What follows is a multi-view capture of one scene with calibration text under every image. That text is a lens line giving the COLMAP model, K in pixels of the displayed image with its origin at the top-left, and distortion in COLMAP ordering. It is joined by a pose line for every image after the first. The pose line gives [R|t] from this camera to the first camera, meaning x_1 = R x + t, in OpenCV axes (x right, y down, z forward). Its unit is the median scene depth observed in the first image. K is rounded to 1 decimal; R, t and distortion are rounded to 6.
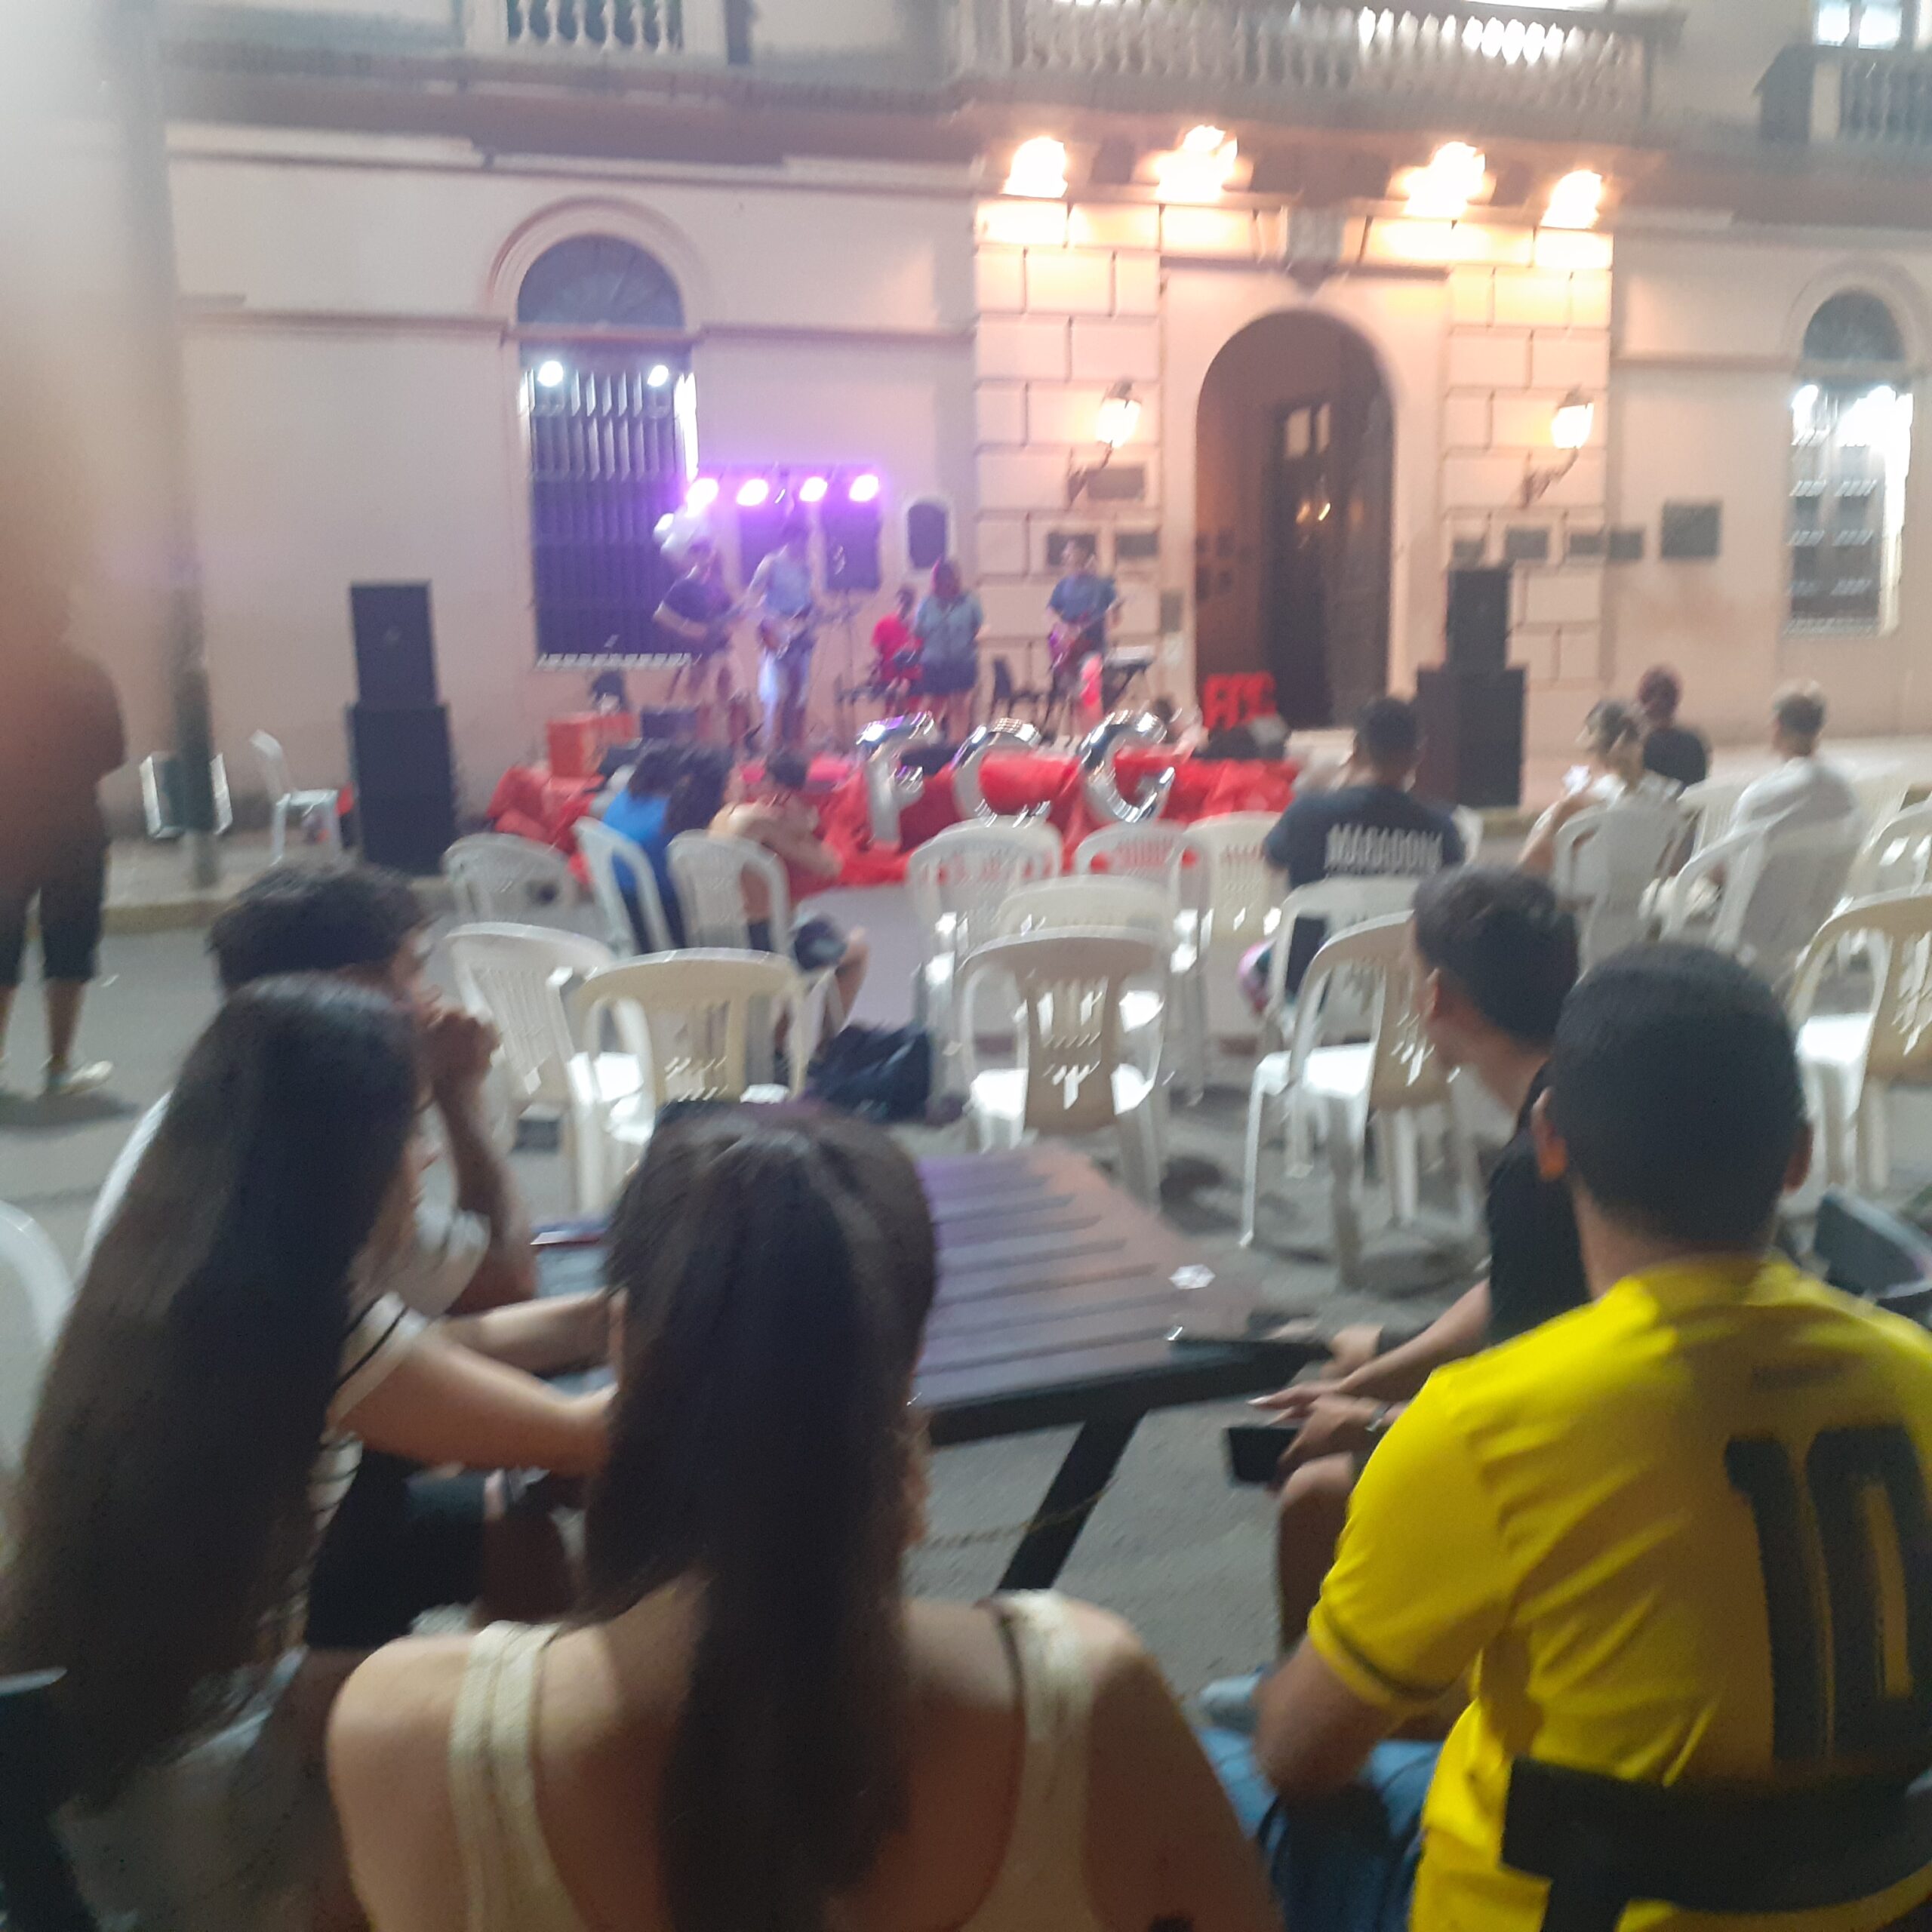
lens RADIAL K [[2413.0, 0, 966.0], [0, 2413.0, 966.0], [0, 0, 1]] dist [0.222993, -0.495539]
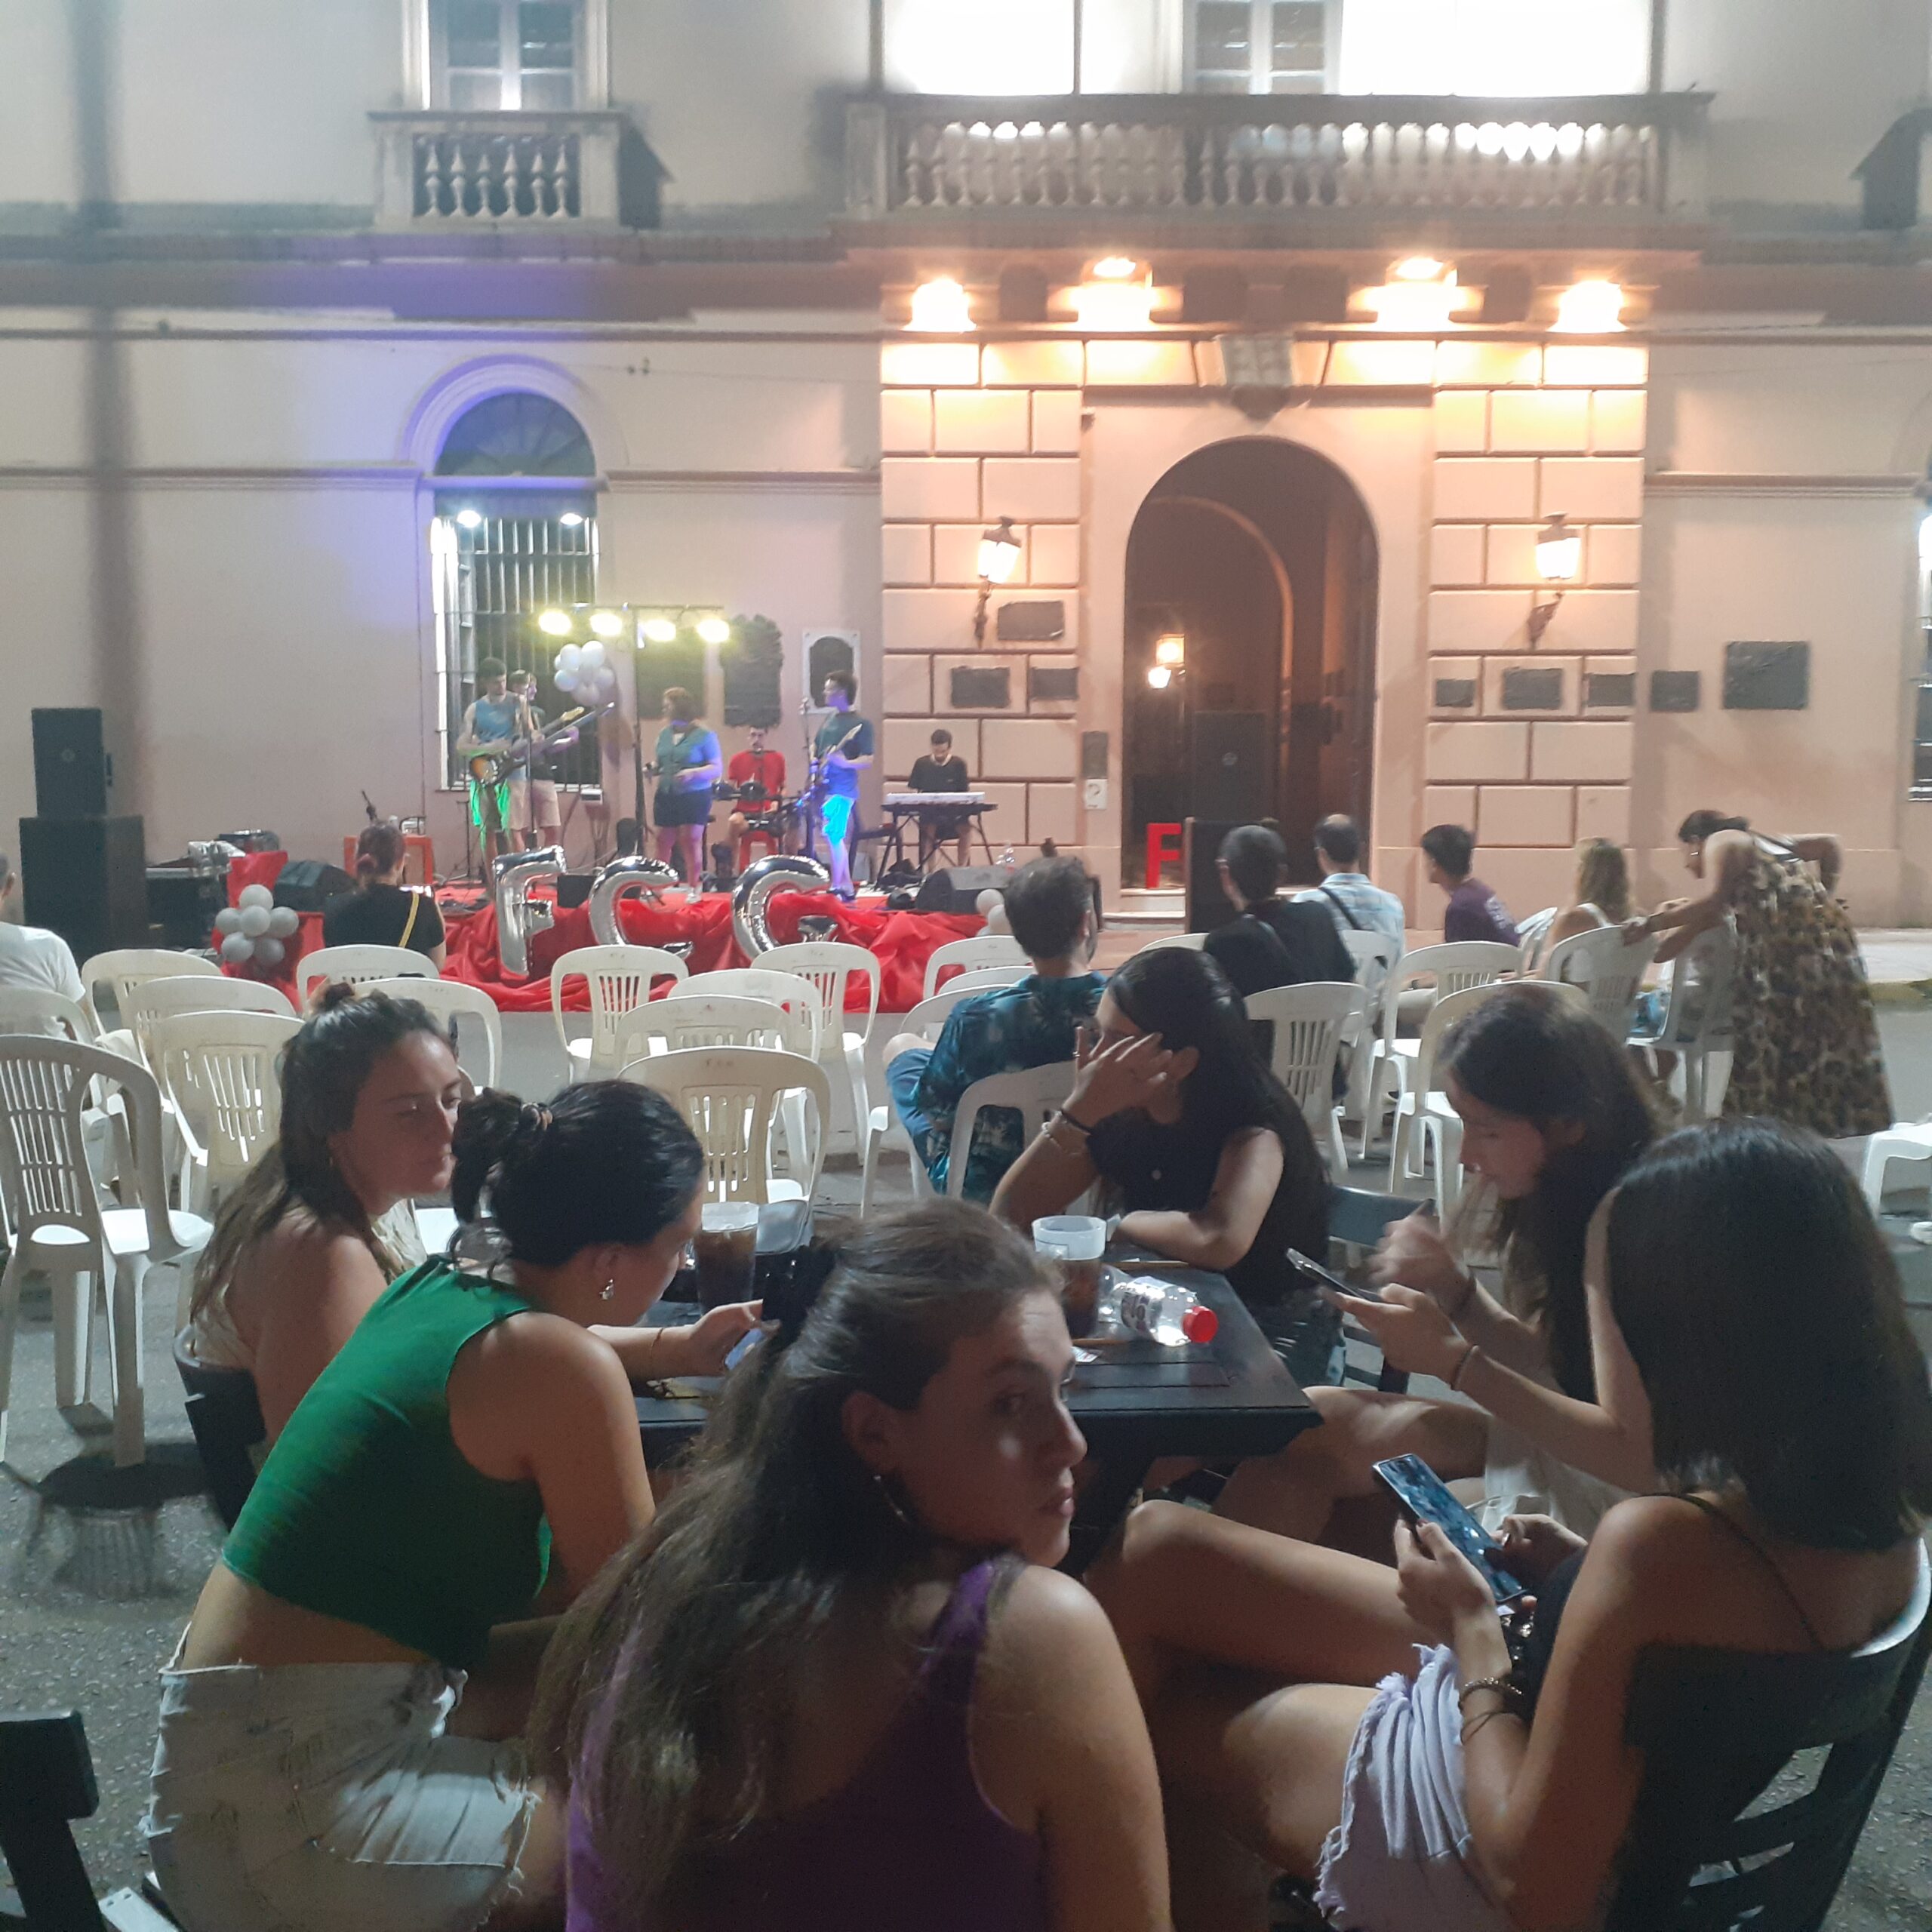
lens RADIAL K [[2413.0, 0, 966.0], [0, 2413.0, 966.0], [0, 0, 1]] dist [0.222993, -0.495539]
pose [[0.915133, 0.052684, -0.399696, 0.429718], [-0.077051, 0.996005, -0.045131, -0.017278], [0.395722, 0.072098, 0.915536, 0.120382]]
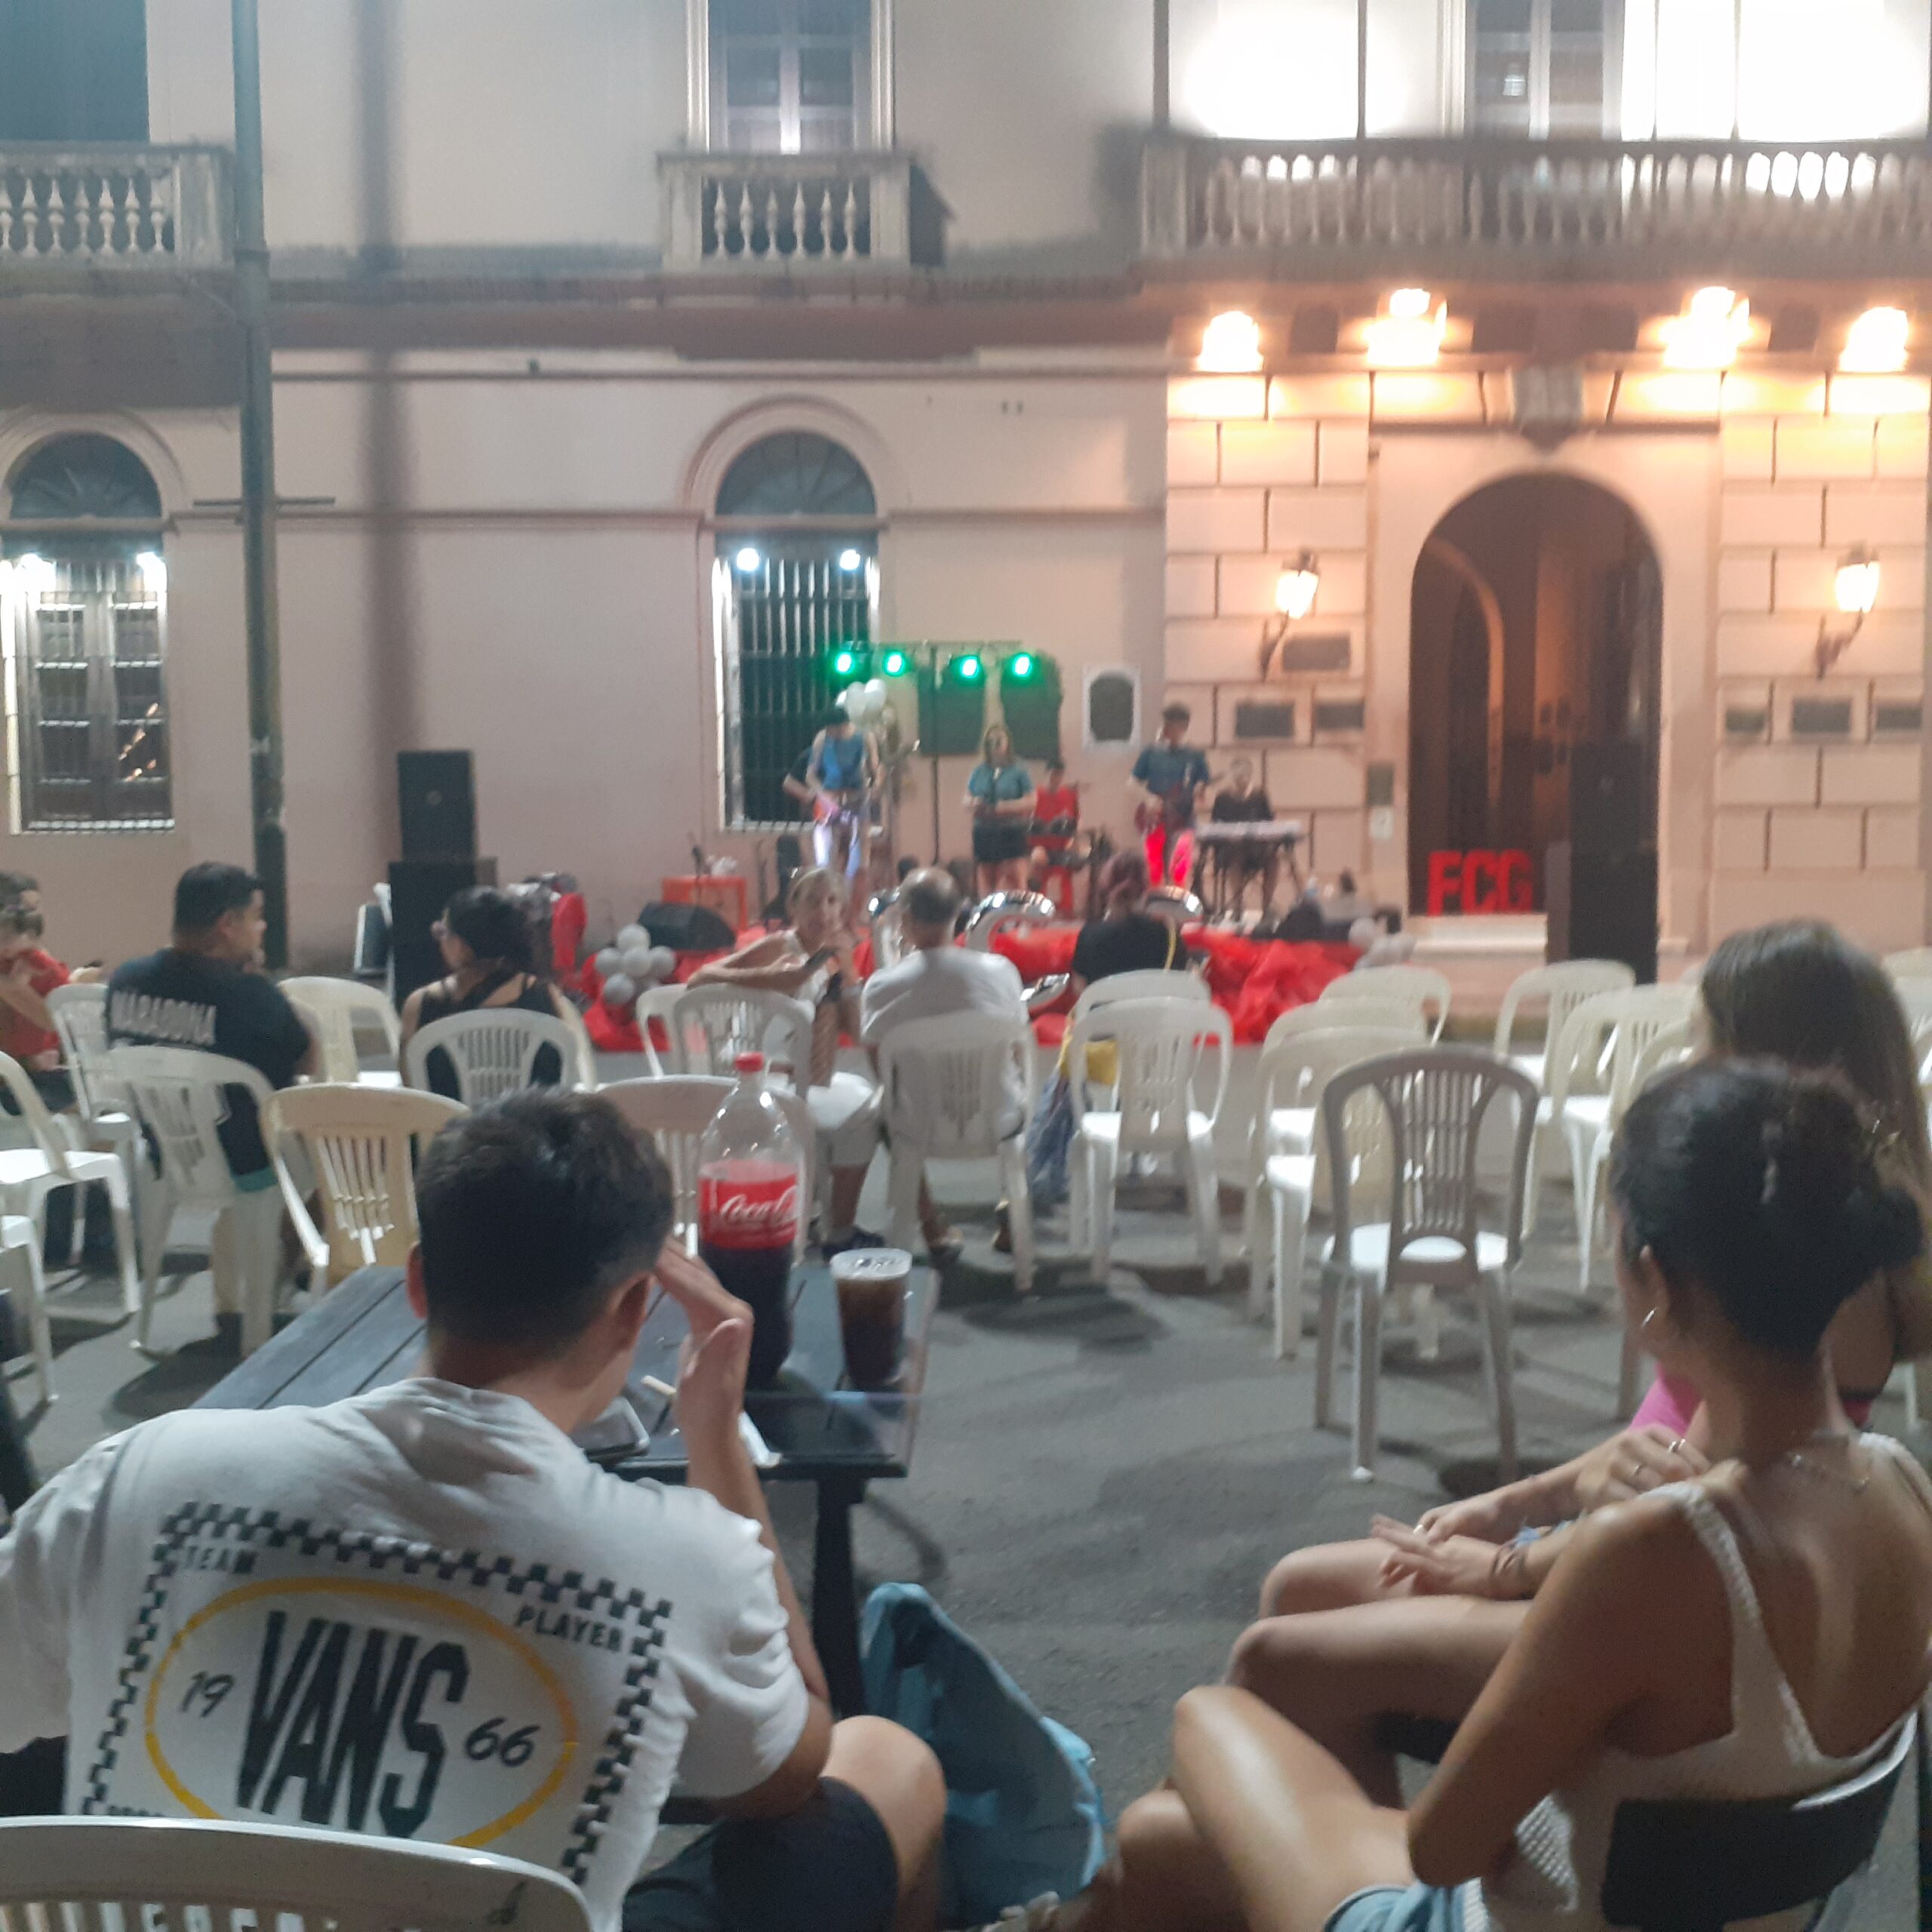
lens RADIAL K [[2413.0, 0, 966.0], [0, 2413.0, 966.0], [0, 0, 1]] dist [0.222993, -0.495539]
pose [[0.932528, 0.034622, -0.359434, 0.283075], [-0.061537, 0.996070, -0.063708, -0.005211], [0.355816, 0.081528, 0.930993, 0.062501]]
